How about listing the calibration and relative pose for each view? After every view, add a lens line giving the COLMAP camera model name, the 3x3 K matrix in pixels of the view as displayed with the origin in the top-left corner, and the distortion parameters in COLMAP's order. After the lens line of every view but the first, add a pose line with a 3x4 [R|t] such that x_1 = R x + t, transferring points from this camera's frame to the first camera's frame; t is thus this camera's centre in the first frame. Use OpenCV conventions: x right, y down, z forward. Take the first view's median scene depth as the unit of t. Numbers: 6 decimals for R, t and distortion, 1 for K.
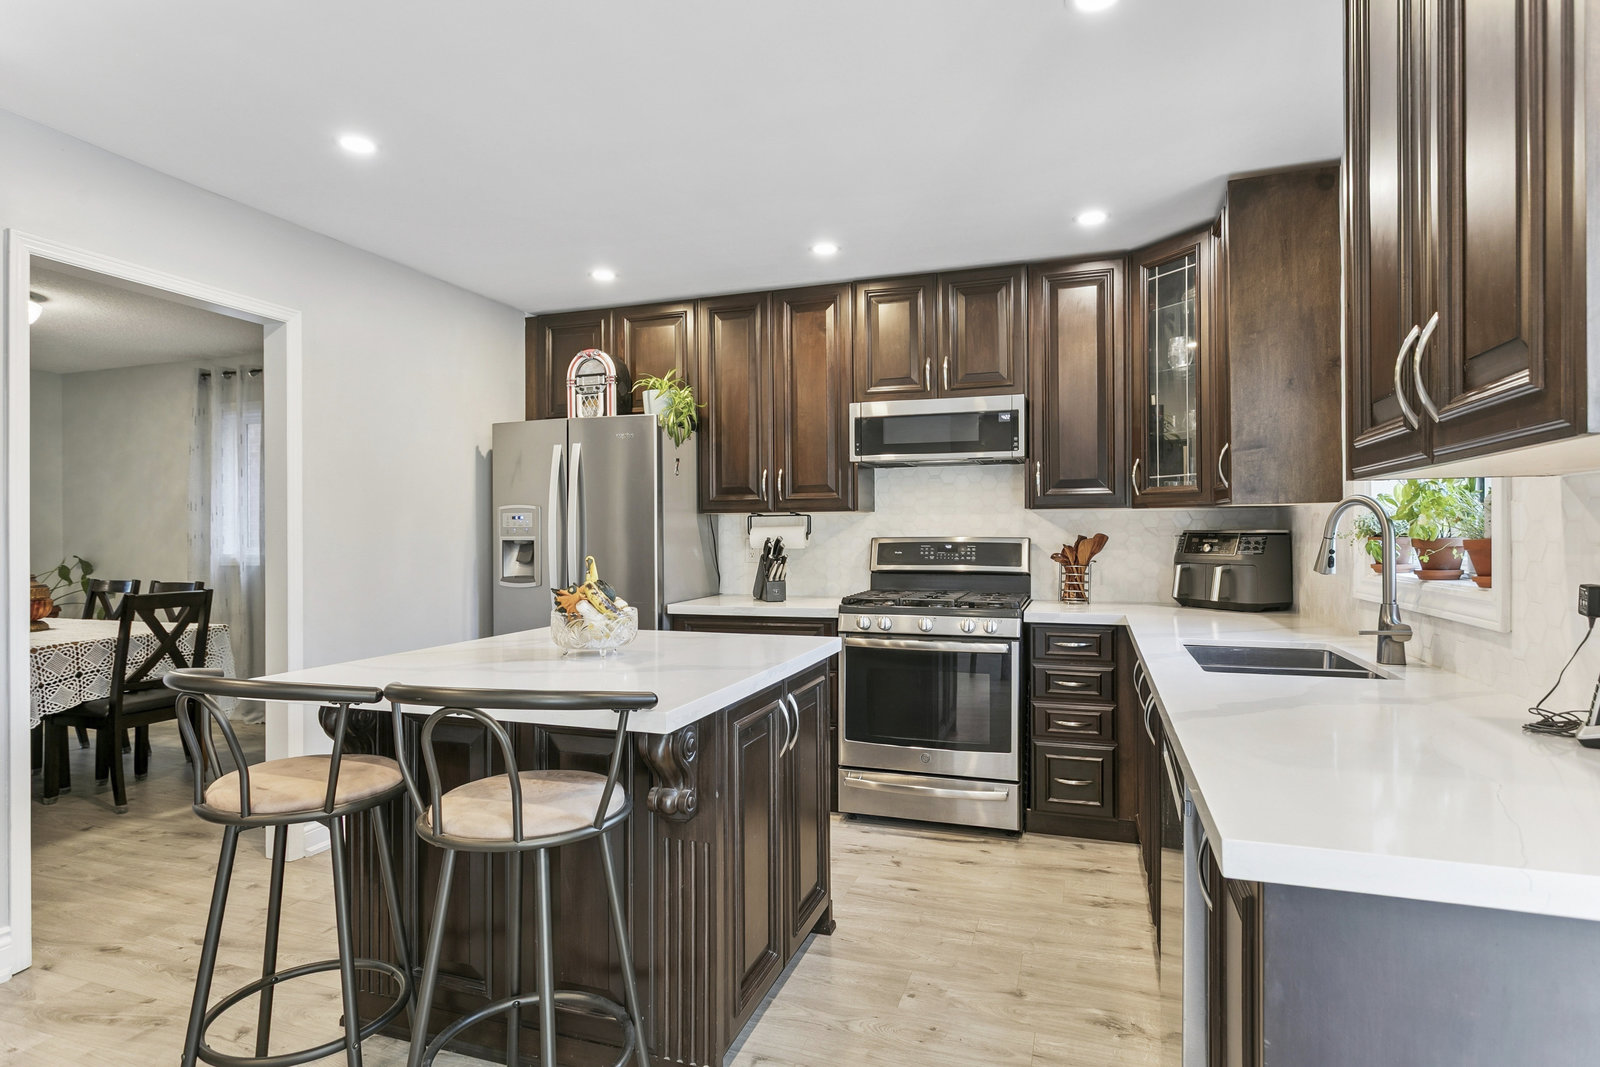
lens RADIAL K [[851.1, 0, 798.9], [0, 851.1, 534.3], [0, 0, 1]] dist [-0.001888, 0.002122]
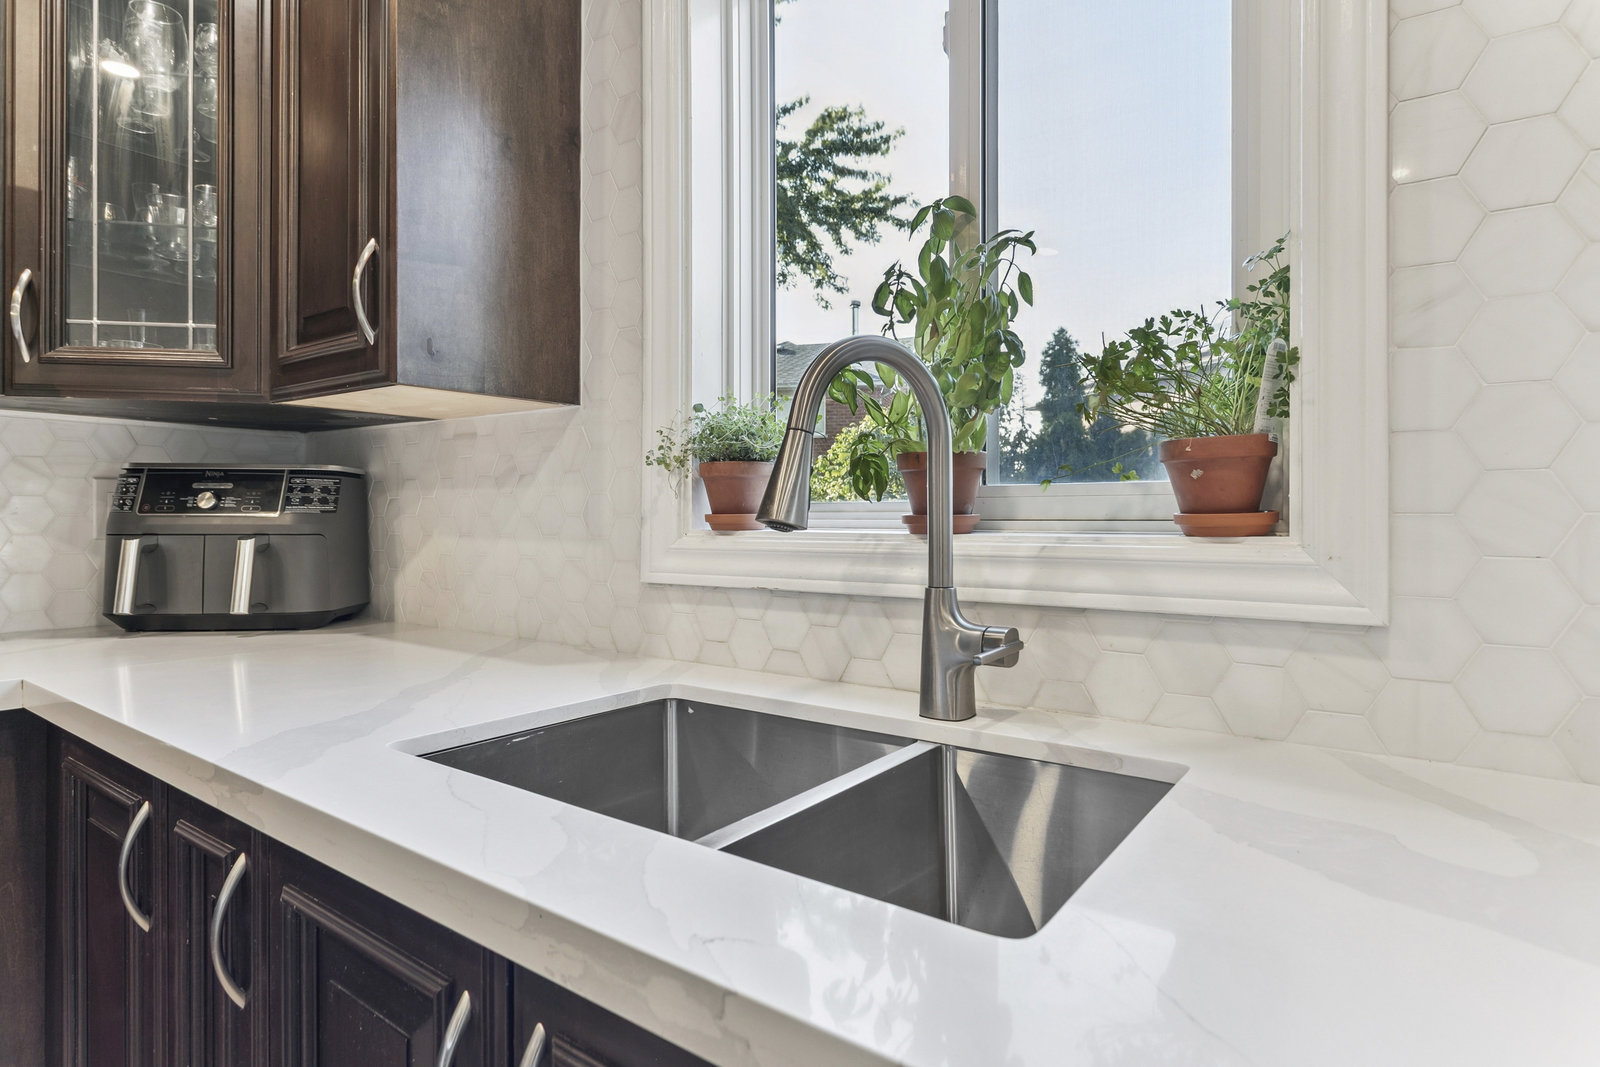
lens RADIAL K [[851.1, 0, 788.4], [0, 851.1, 520.0], [0, 0, 1]] dist [-0.001888, 0.002122]
pose [[0.305006, 0.001640, 0.952349, 0.134734], [0.000548, 0.999998, -0.001897, 0.027521], [-0.952350, 0.001100, 0.305004, 0.557273]]
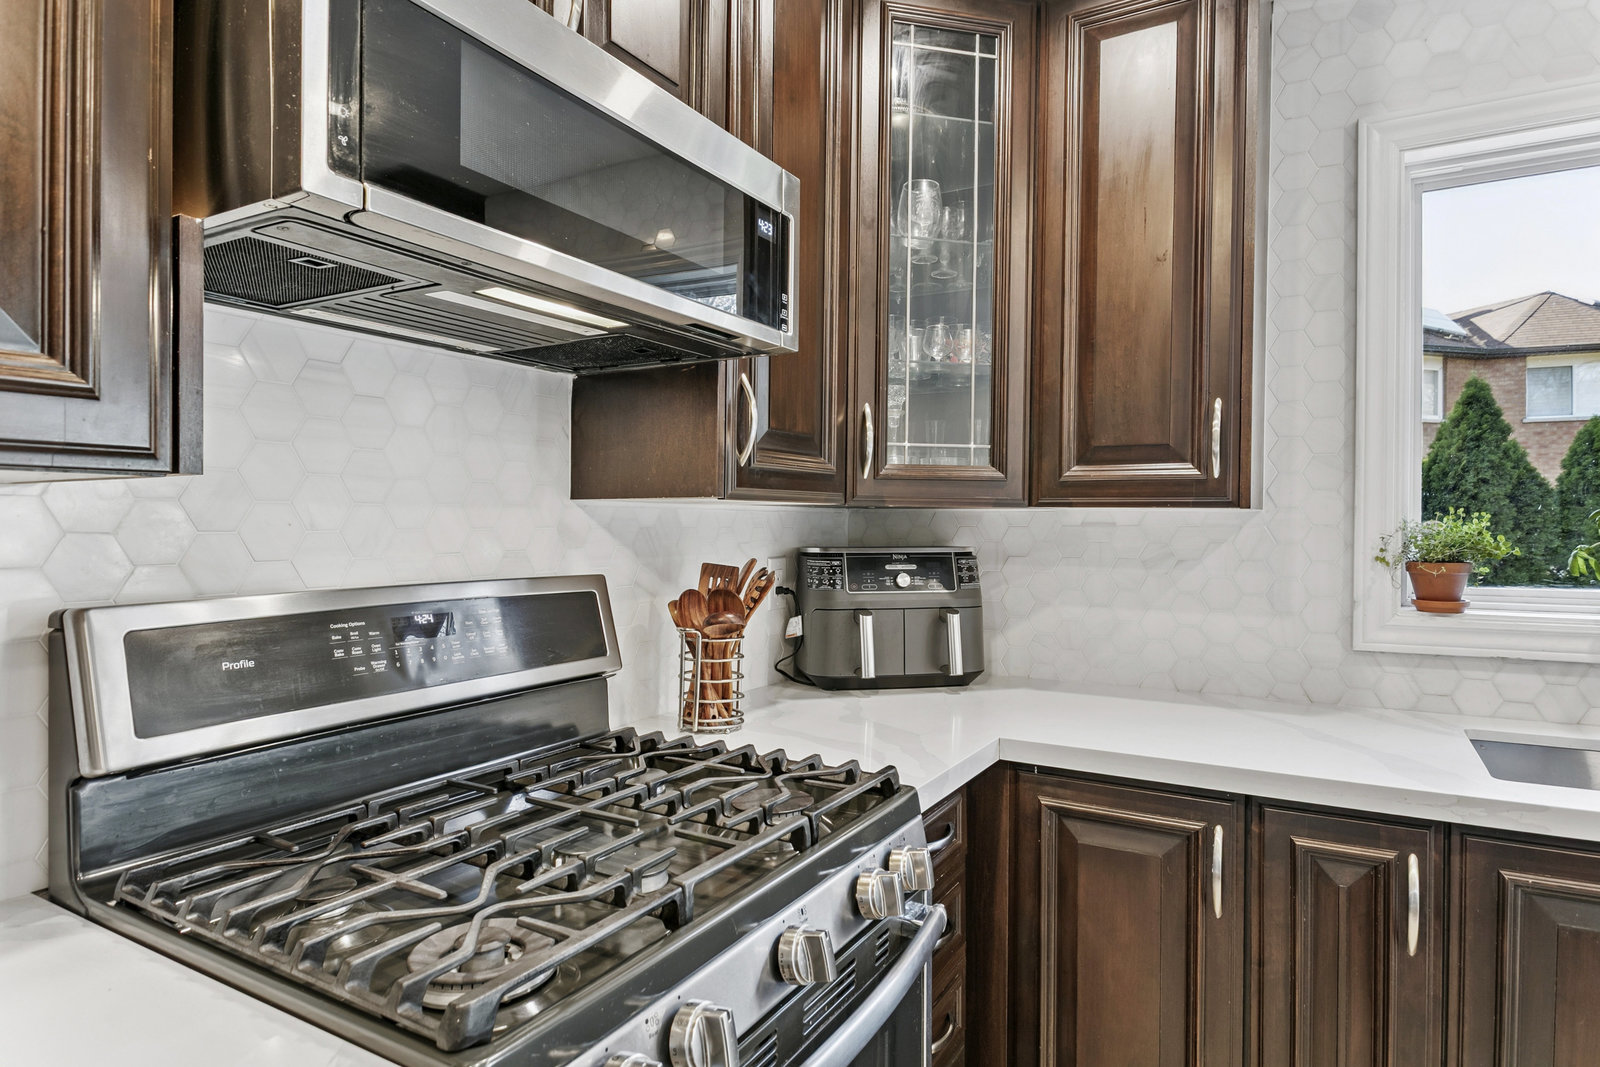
lens RADIAL K [[902.5, 0, 801.5], [0, 902.5, 528.2], [0, 0, 1]] dist [0.002872, -0.001264]
pose [[0.202244, 0.000190, 0.979335, -0.110991], [0.002589, 0.999996, -0.000728, -0.017851], [-0.979332, 0.002683, 0.202243, 0.948073]]
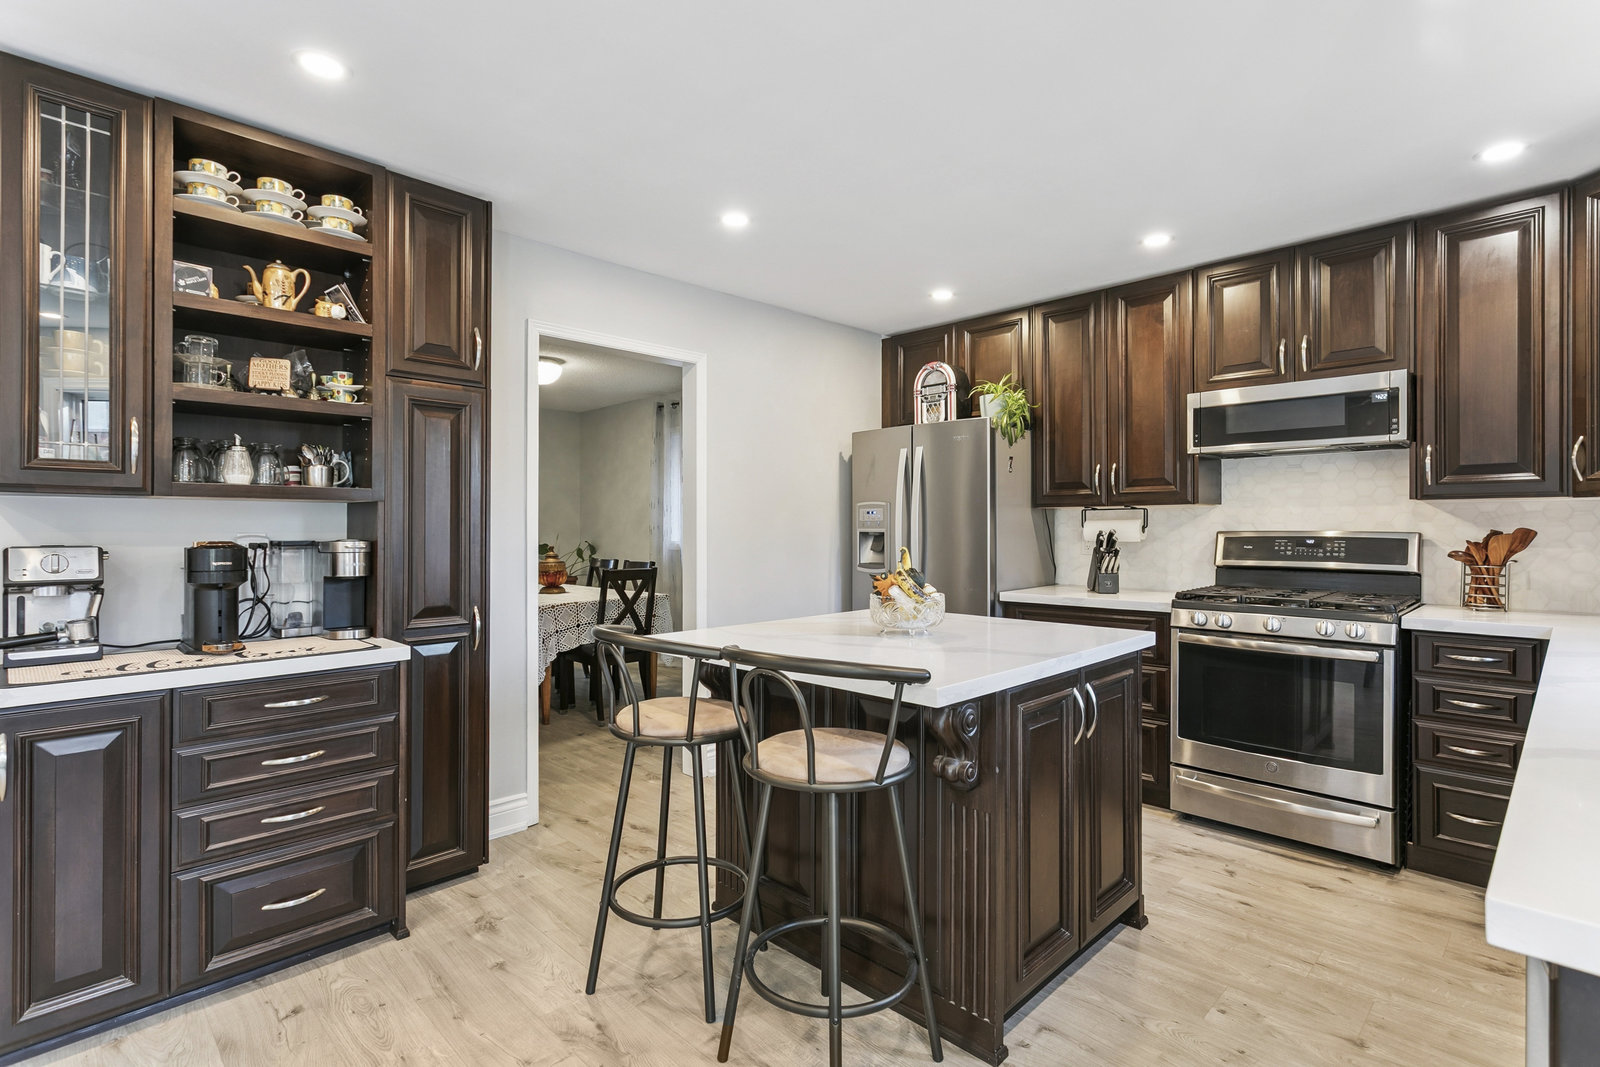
lens RADIAL K [[776.9, 0, 800.1], [0, 776.9, 526.8], [0, 0, 1]] dist [0.002967, 0.001759]
pose [[0.896939, 0.002708, -0.442146, 0.060986], [-0.002273, 0.999996, 0.001515, -0.001686], [0.442149, -0.000354, 0.896942, 0.003231]]
